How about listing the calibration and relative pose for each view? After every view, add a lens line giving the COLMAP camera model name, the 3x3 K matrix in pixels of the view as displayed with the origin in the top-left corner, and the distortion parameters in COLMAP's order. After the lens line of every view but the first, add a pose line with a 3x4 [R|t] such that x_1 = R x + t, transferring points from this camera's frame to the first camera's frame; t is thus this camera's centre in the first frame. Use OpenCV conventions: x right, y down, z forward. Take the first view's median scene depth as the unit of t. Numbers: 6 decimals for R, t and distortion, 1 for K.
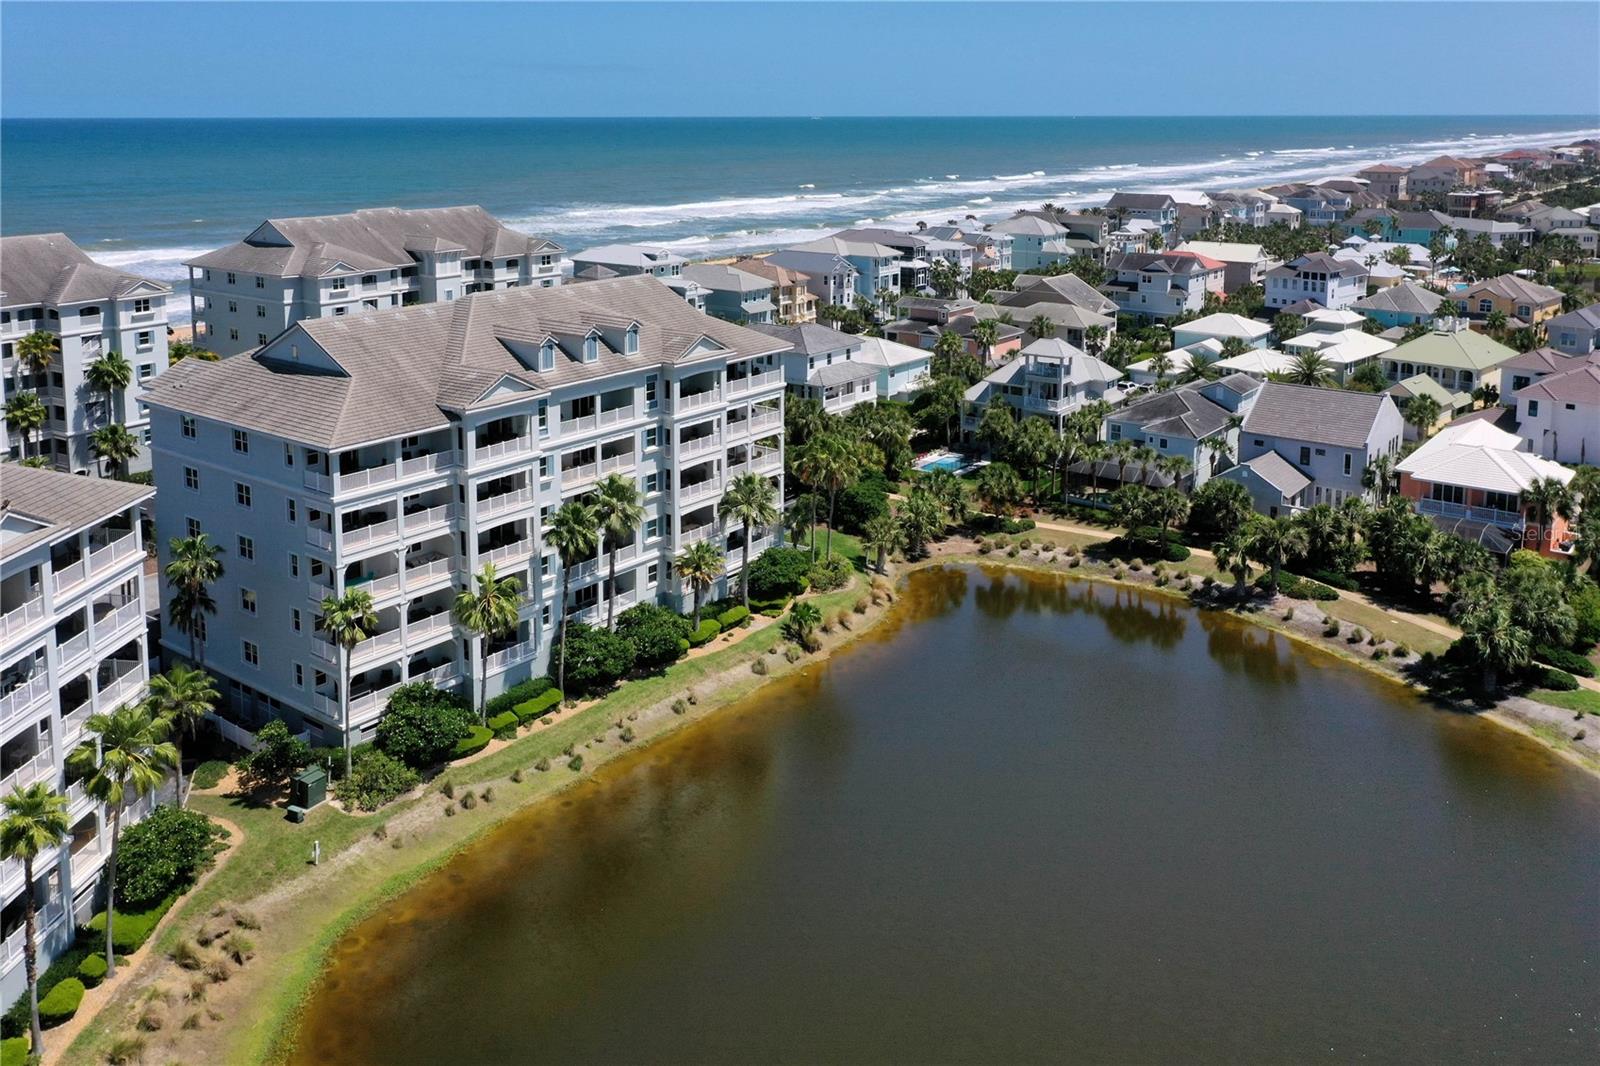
lens RADIAL K [[1344.5, 0, 770.5], [0, 1344.5, 260.5], [0, 0, 1]] dist [0.001826, 0.006557]
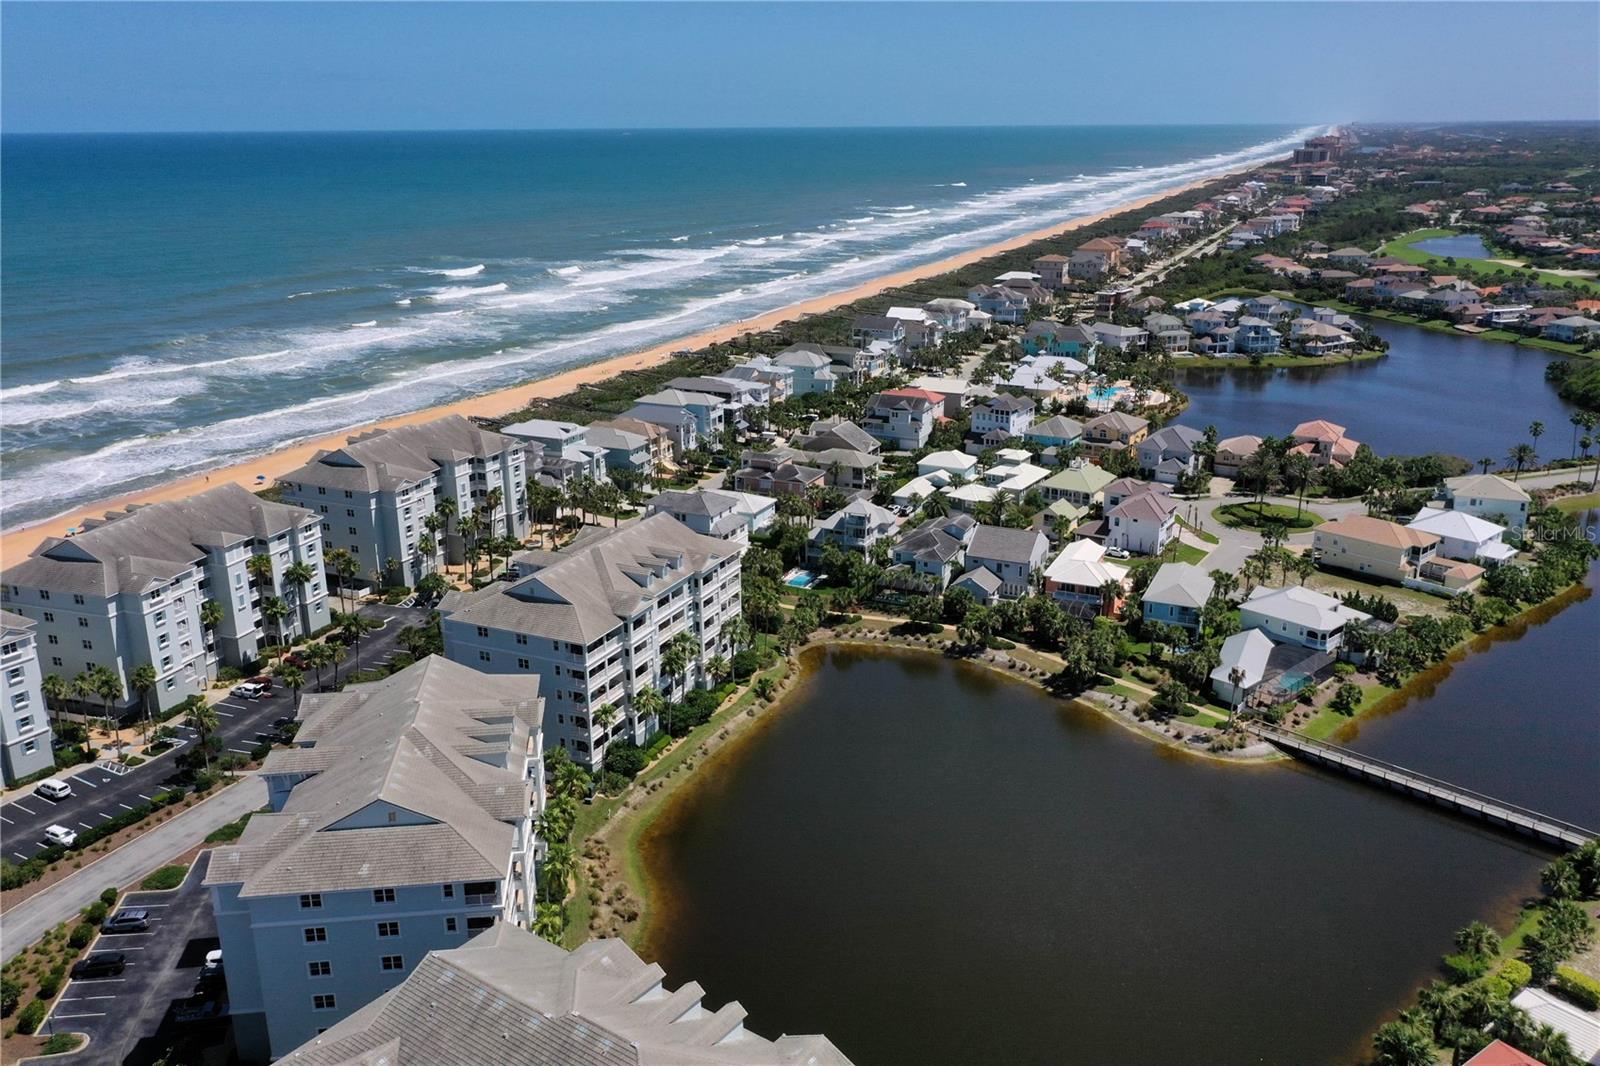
lens RADIAL K [[1264.7, 0, 800.0], [0, 1264.7, 533.0], [0, 0, 1]] dist [0.002835, 0.001585]
pose [[0.972853, -0.076213, 0.218516, -0.269805], [0.032657, 0.979980, 0.196401, -0.274644], [-0.229109, -0.183933, 0.955865, -0.649066]]
